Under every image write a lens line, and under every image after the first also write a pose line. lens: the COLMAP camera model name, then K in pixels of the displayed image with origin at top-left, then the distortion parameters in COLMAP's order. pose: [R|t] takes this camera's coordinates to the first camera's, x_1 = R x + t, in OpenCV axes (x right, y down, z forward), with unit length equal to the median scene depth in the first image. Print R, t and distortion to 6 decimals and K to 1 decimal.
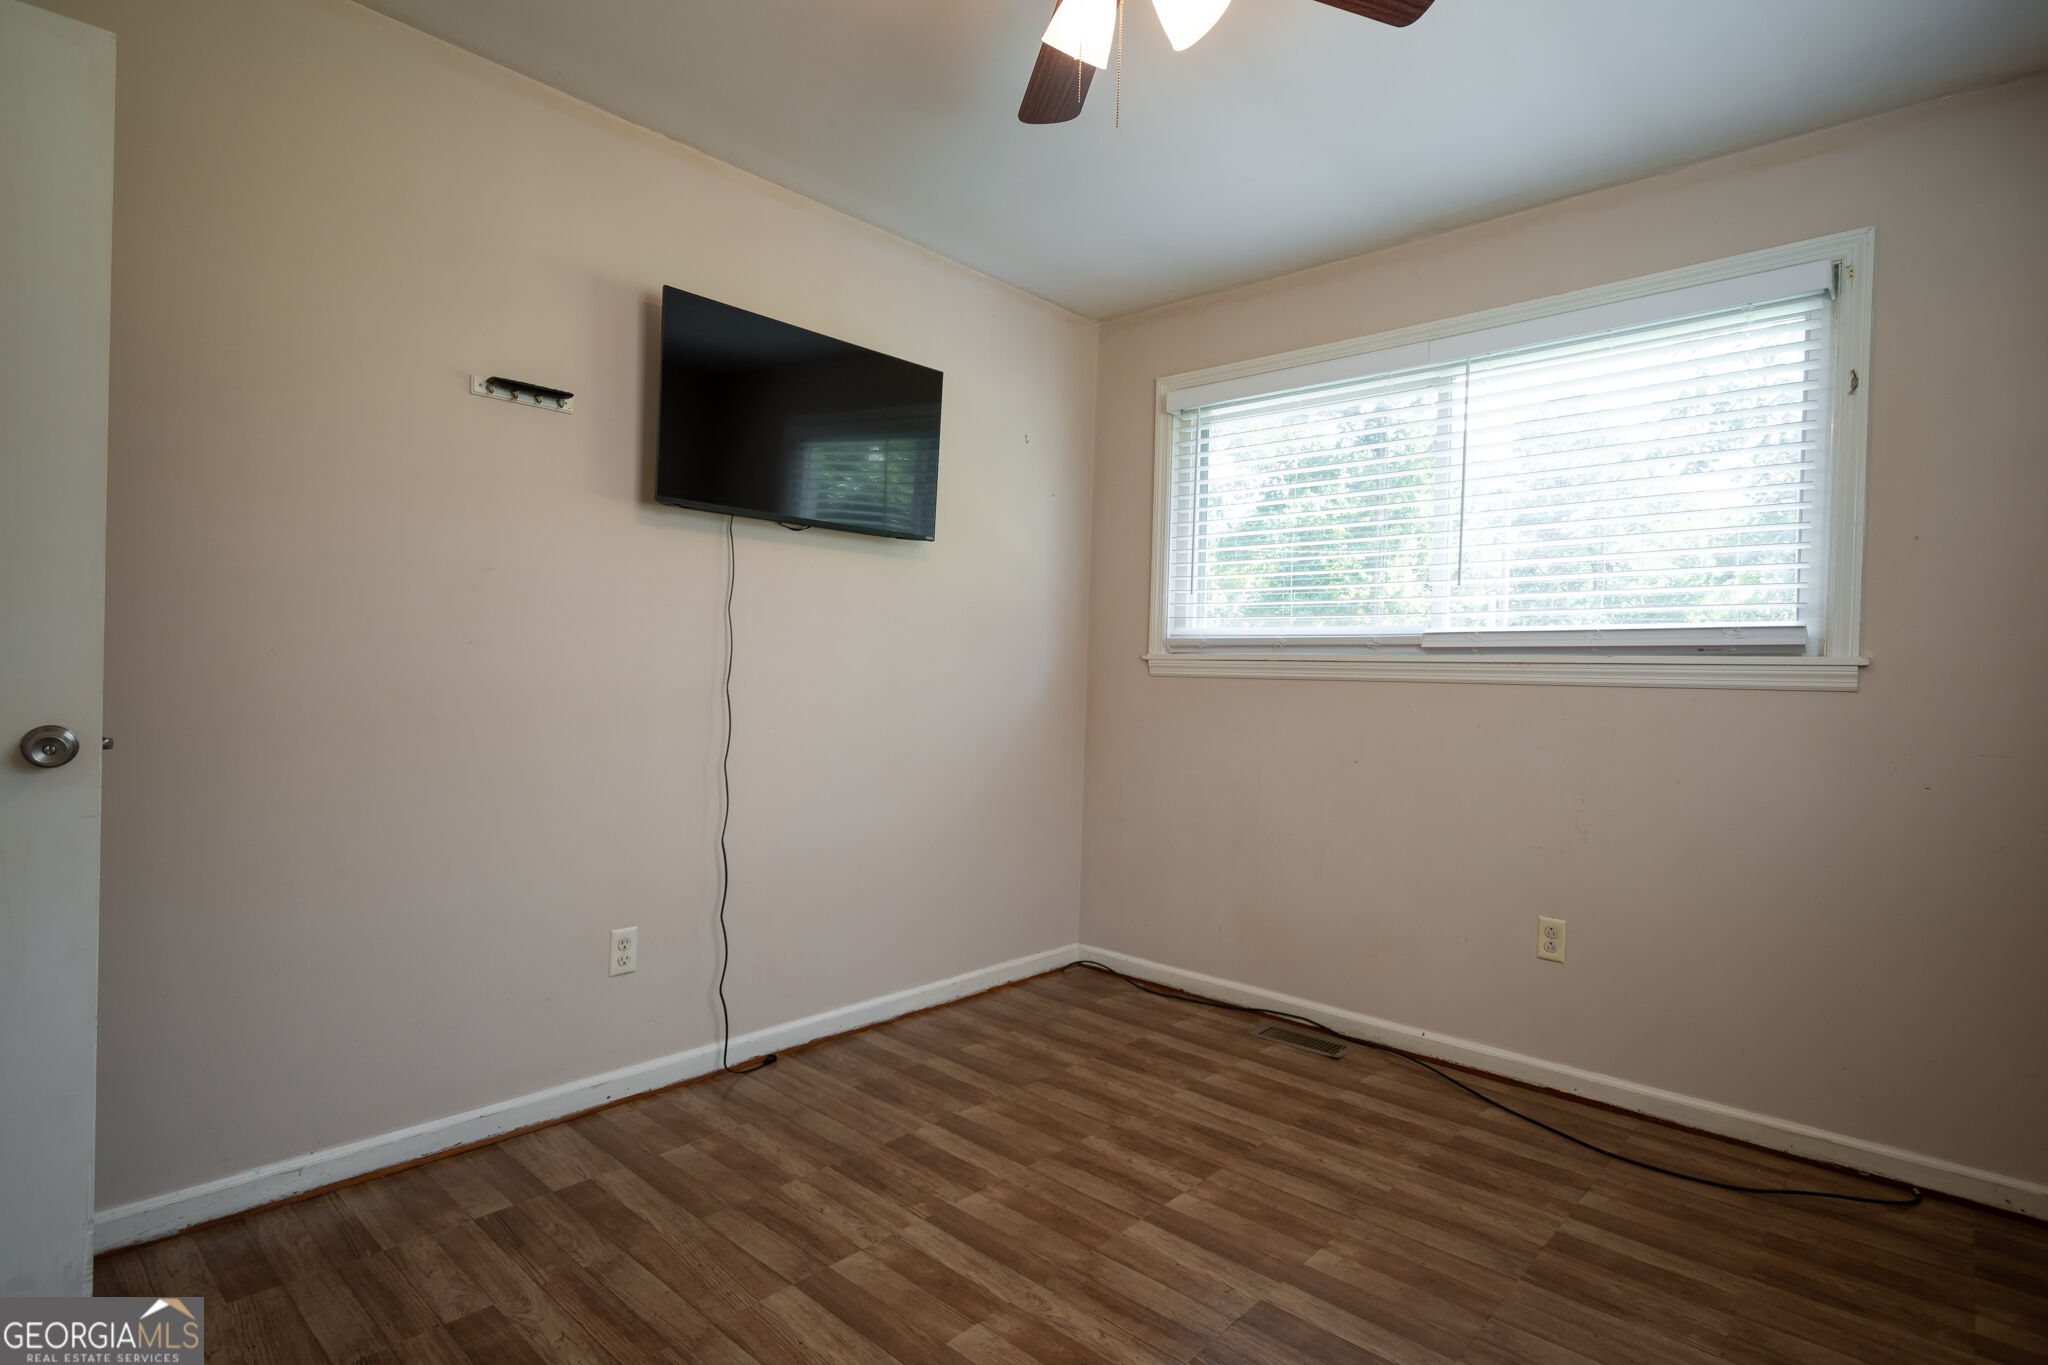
lens RADIAL K [[1026.9, 0, 1031.8], [0, 1026.9, 684.4], [0, 0, 1]] dist [0.000082, -0.000905]
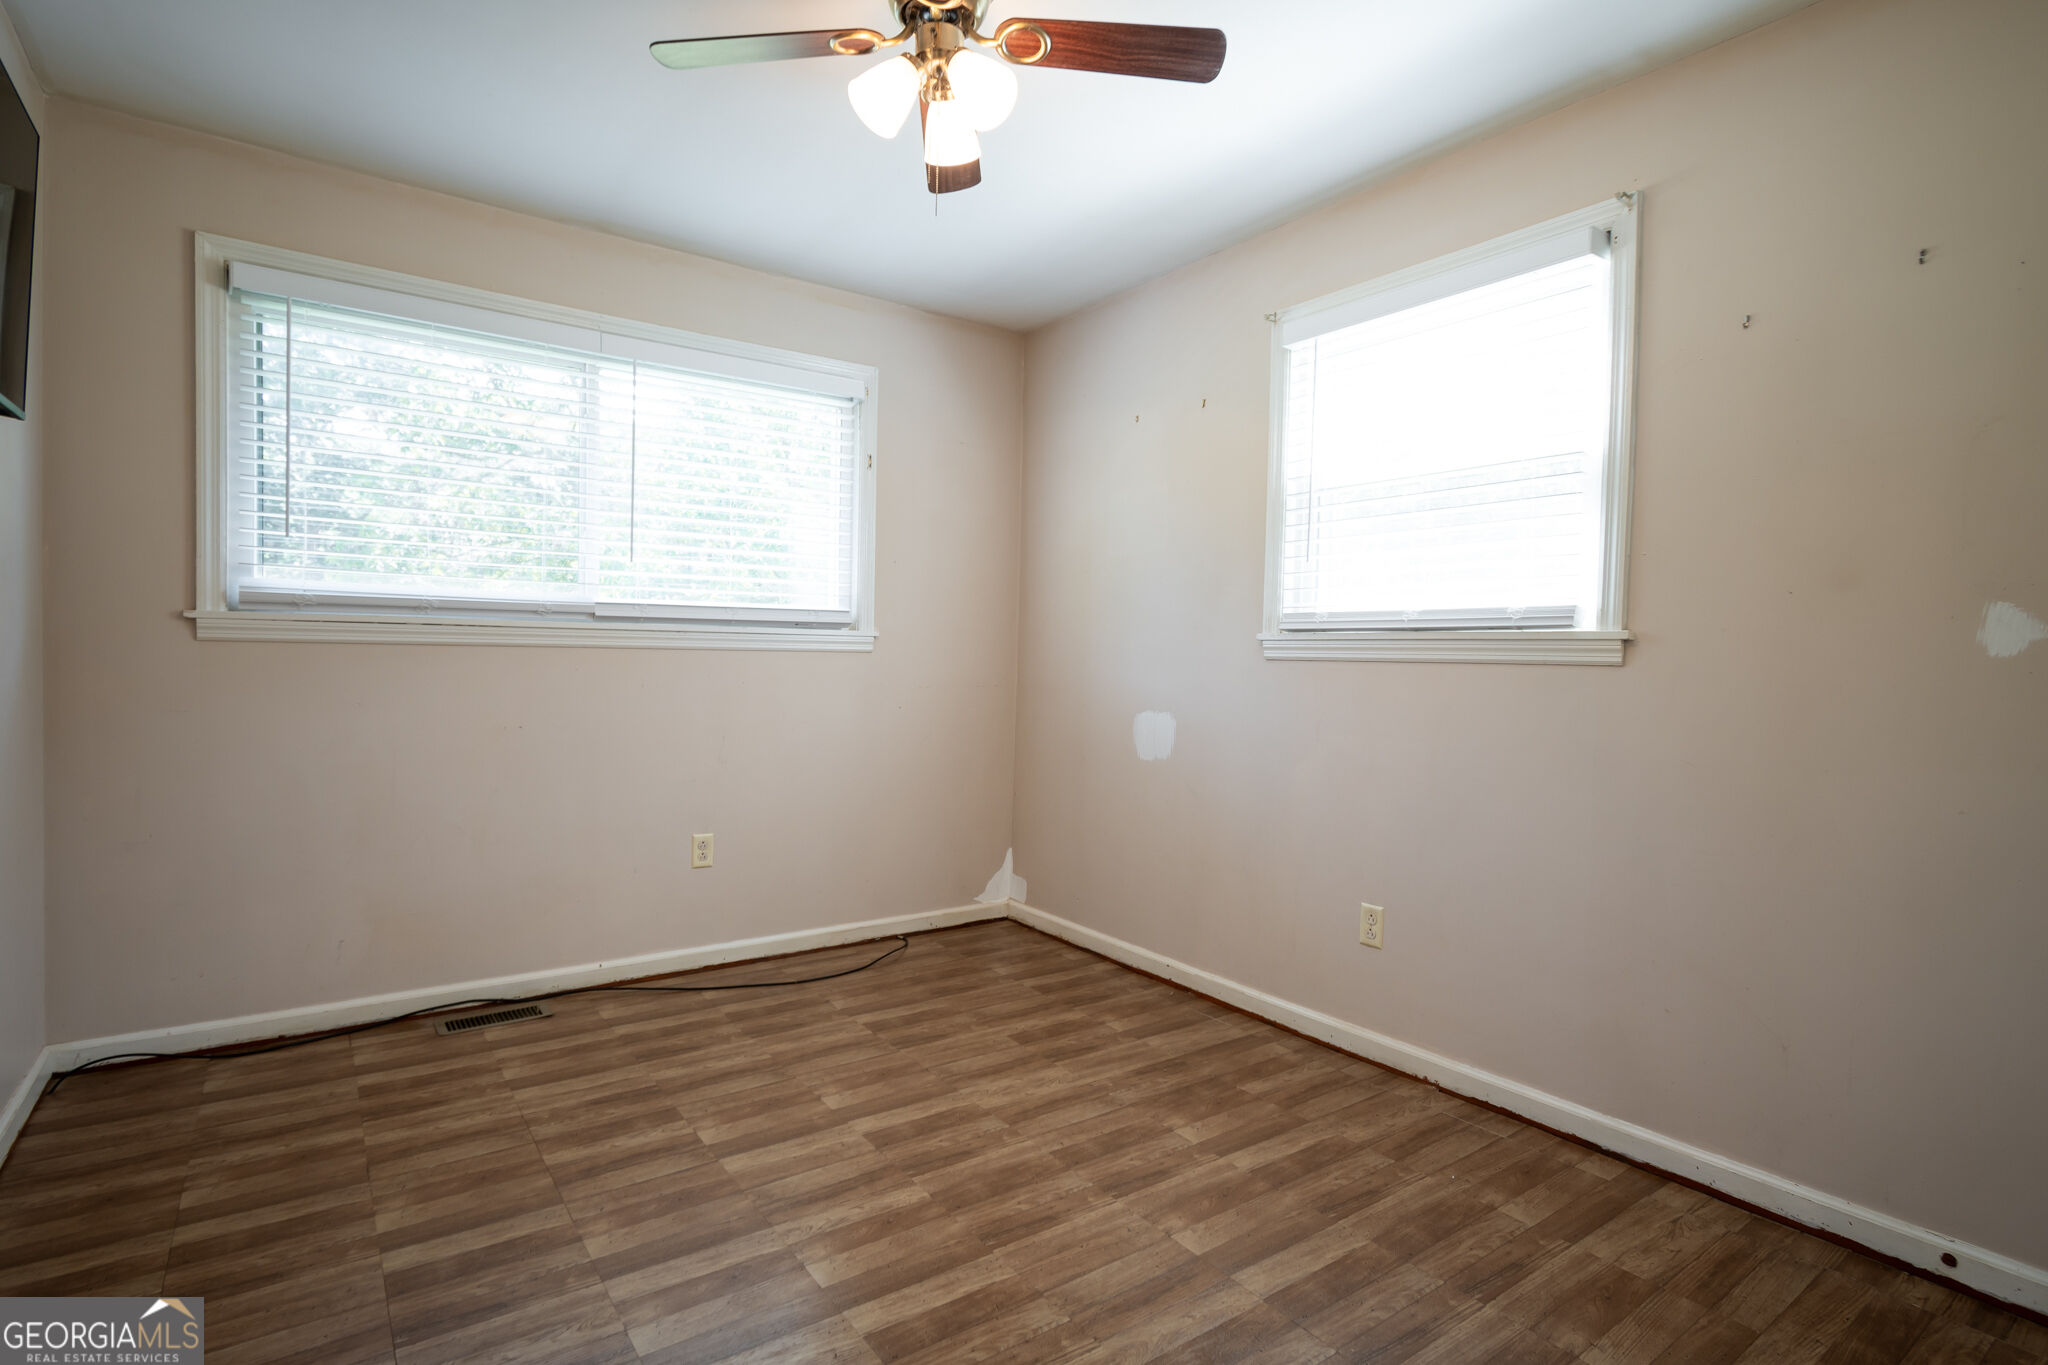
lens RADIAL K [[1026.9, 0, 1031.8], [0, 1026.9, 684.4], [0, 0, 1]] dist [0.000082, -0.000905]
pose [[0.201599, -0.052911, 0.978038, -0.697533], [-0.007260, 0.998432, 0.055511, -0.032142], [-0.979441, -0.018291, 0.200899, 0.384001]]
